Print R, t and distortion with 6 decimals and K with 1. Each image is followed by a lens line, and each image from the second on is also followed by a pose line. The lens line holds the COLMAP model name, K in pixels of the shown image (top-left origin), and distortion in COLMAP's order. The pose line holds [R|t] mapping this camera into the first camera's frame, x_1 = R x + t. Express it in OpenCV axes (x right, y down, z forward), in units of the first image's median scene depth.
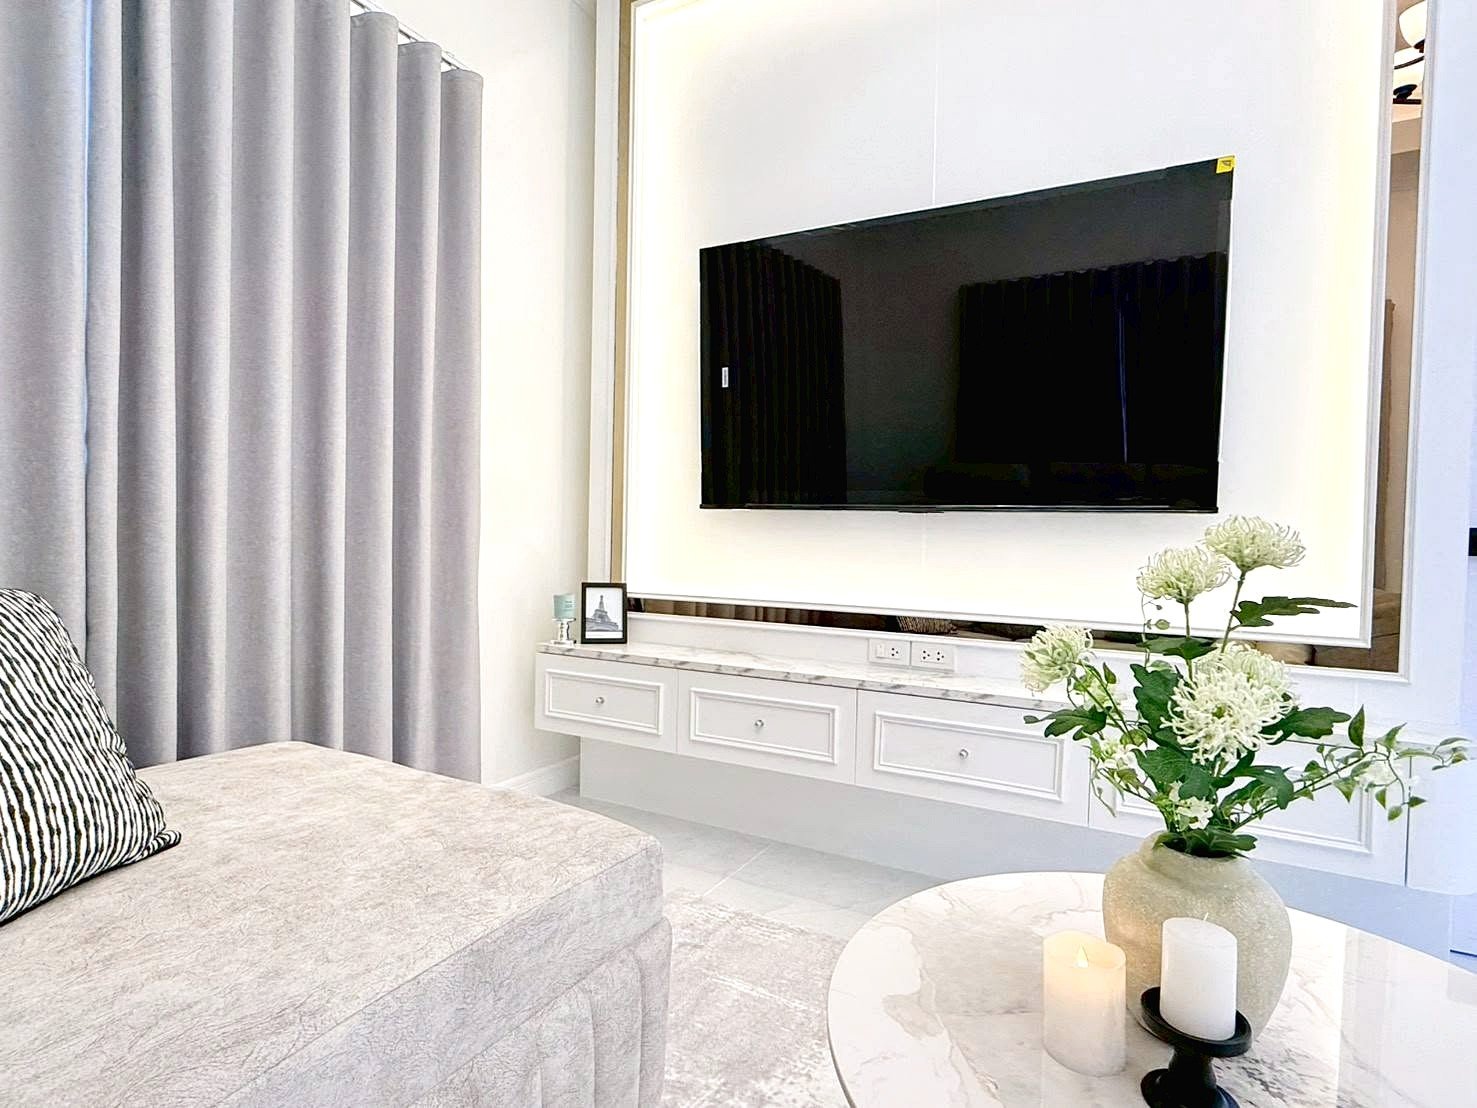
lens RADIAL K [[780.2, 0, 735.6], [0, 780.2, 552.8], [0, 0, 1]] dist [0.002161, 0.002000]
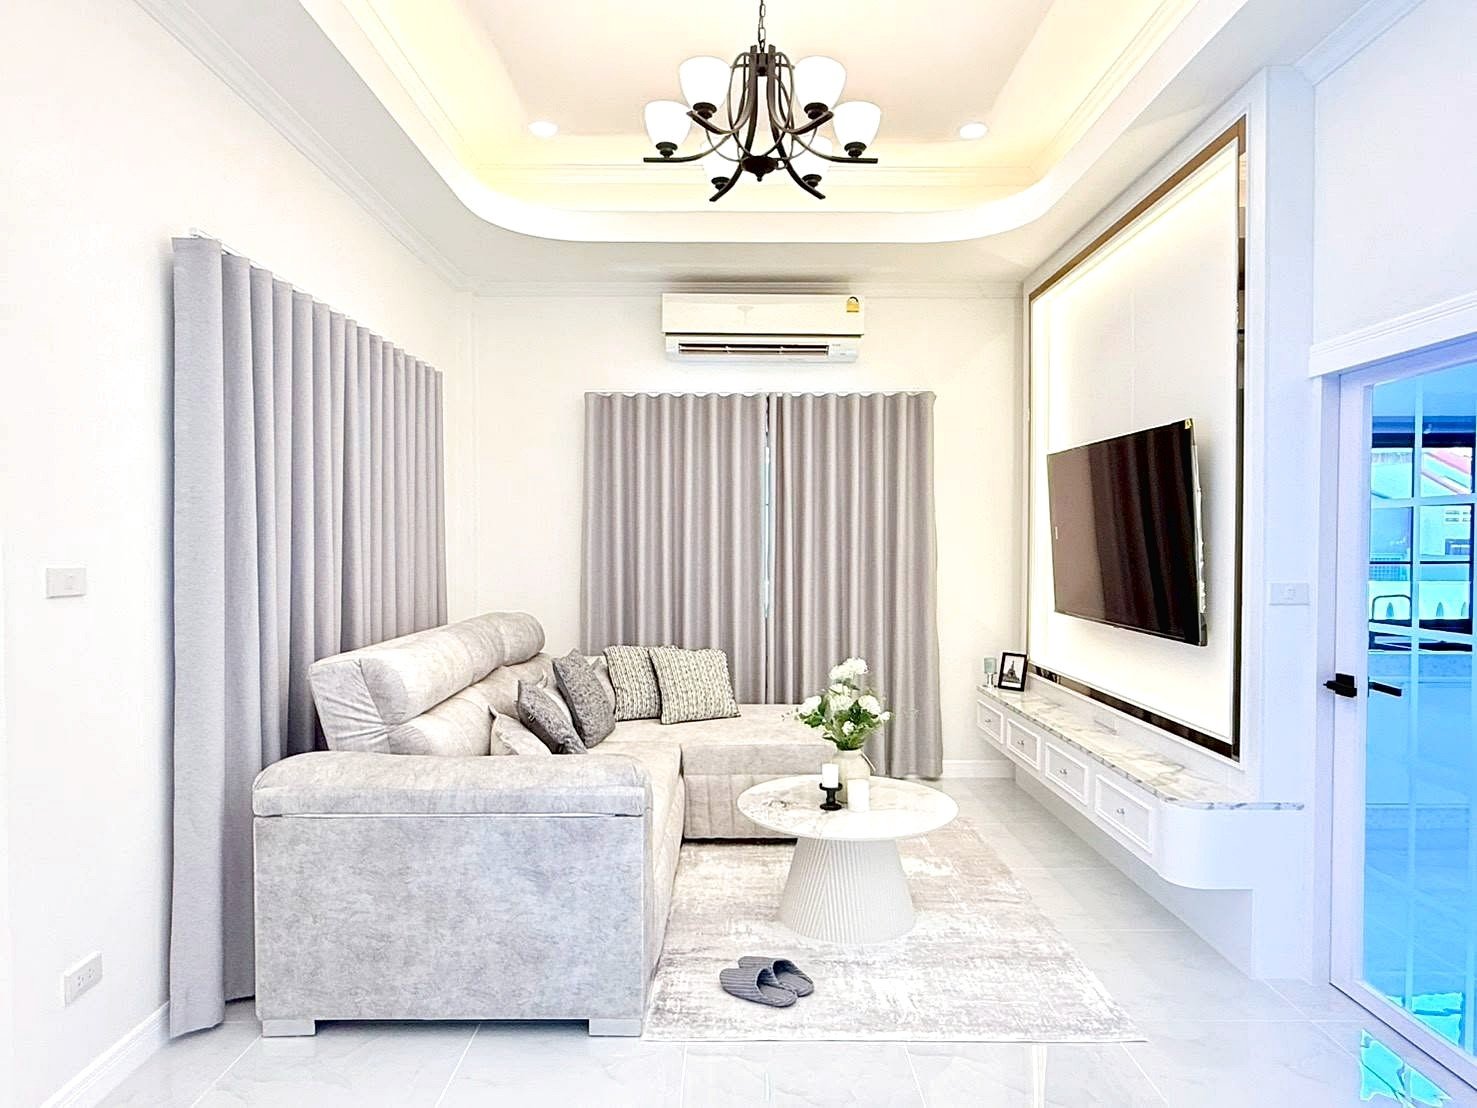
lens RADIAL K [[898.6, 0, 734.9], [0, 898.6, 542.7], [0, 0, 1]] dist [-0.000523, -0.000030]
pose [[0.493058, -0.017234, -0.869826, 1.795540], [-0.010940, 0.999602, -0.026006, -0.209208], [0.869927, 0.022339, 0.492673, -0.690139]]
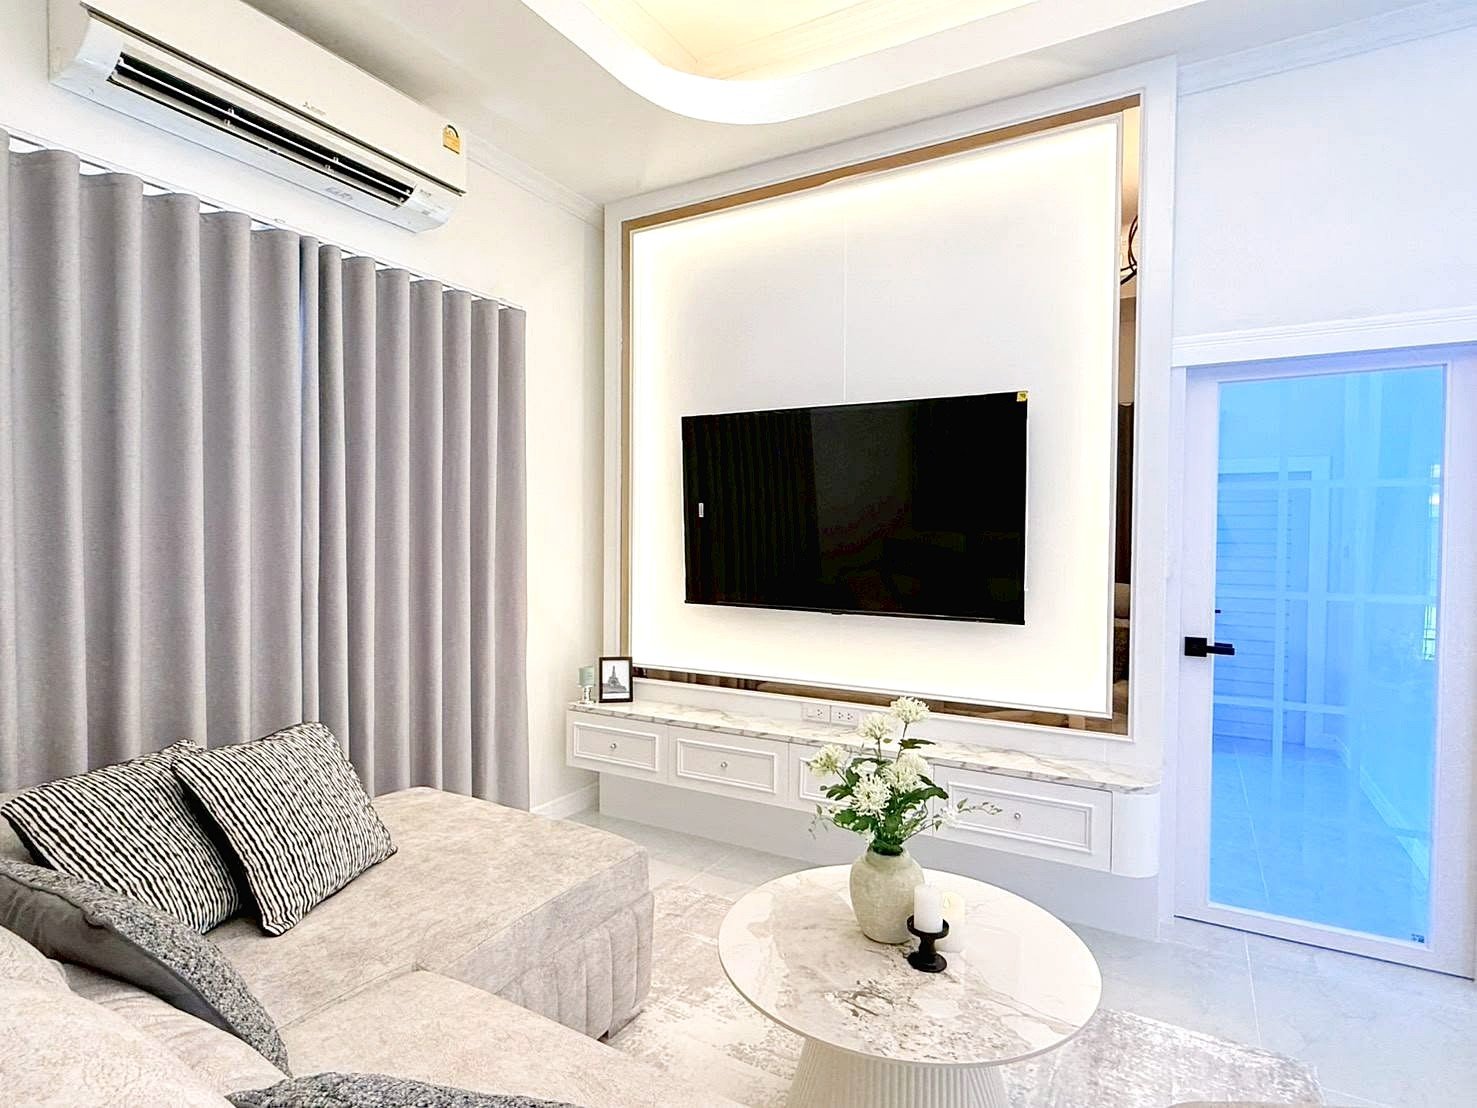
lens RADIAL K [[780.2, 0, 737.8], [0, 780.2, 555.8], [0, 0, 1]] dist [0.002161, 0.002000]
pose [[0.999841, -0.011930, -0.013251, 0.096494], [0.011943, 0.999928, 0.000912, -0.203861], [0.013239, -0.001070, 0.999912, -0.532460]]
